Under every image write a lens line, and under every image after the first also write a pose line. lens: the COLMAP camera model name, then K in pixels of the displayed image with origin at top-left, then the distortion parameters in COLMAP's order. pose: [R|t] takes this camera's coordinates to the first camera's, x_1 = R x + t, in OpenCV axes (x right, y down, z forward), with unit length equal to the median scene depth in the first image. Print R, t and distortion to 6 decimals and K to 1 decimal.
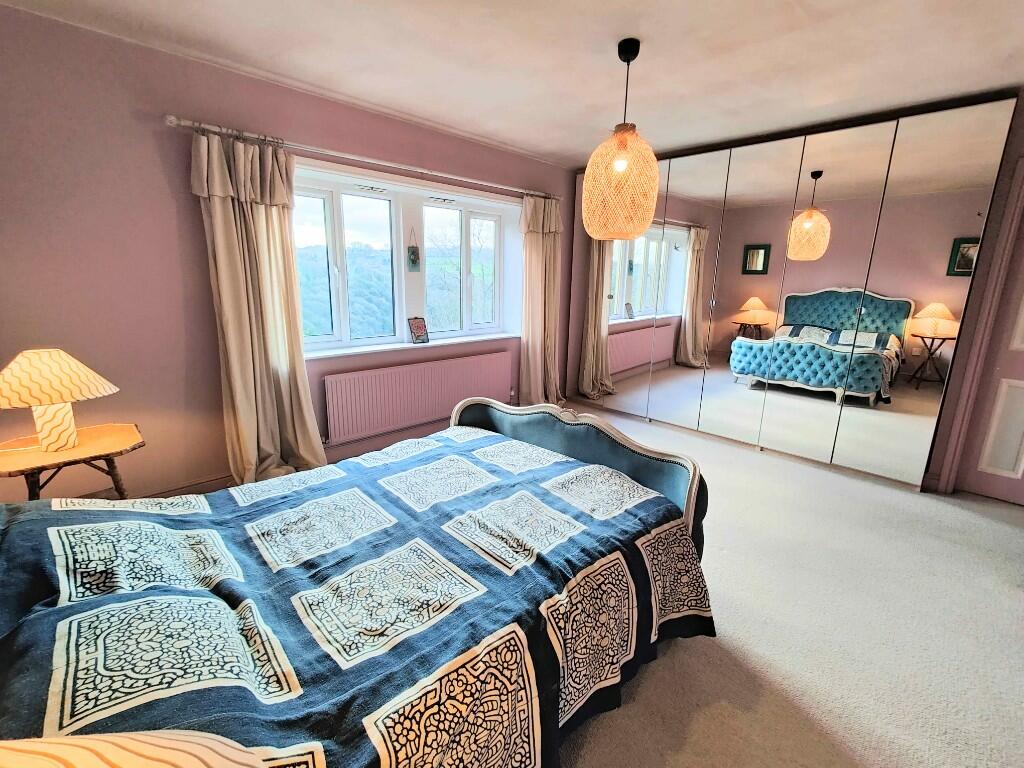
lens RADIAL K [[434.0, 0, 516.6], [0, 434.0, 371.8], [0, 0, 1]] dist [0.000357, 0.000107]
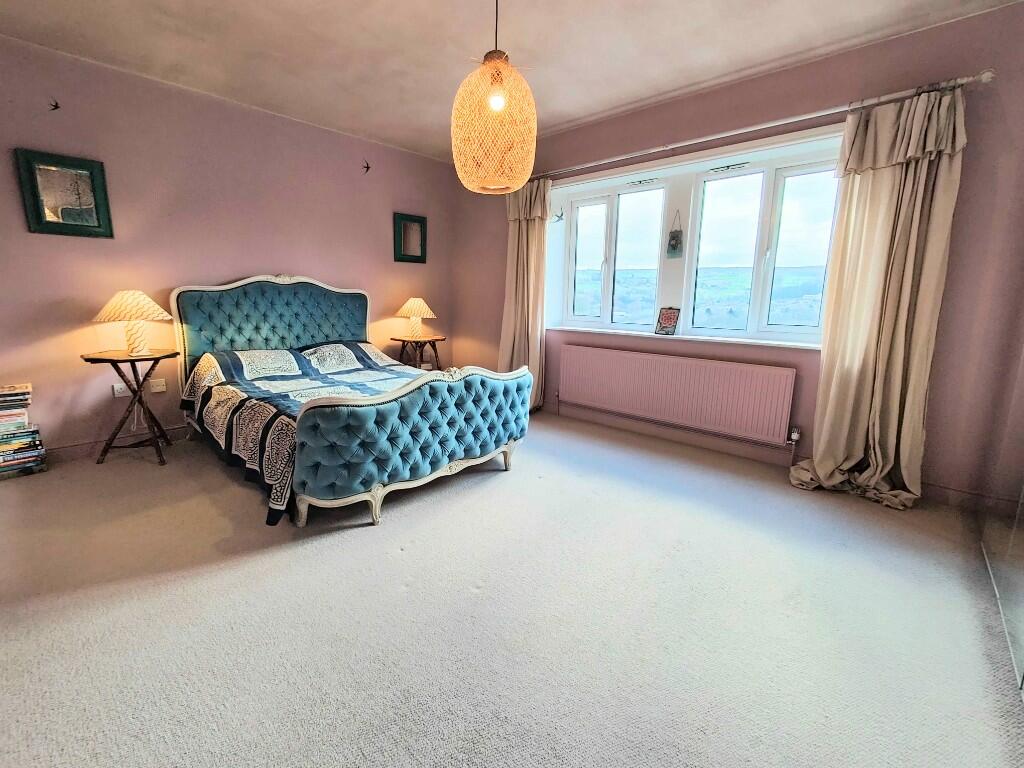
lens RADIAL K [[434.0, 0, 516.6], [0, 434.0, 371.8], [0, 0, 1]] dist [0.000357, 0.000107]
pose [[0.070046, 0.164599, -0.983870, 0.727581], [-0.222535, 0.964016, 0.145434, -0.058359], [0.972405, 0.208759, 0.104155, 0.655255]]
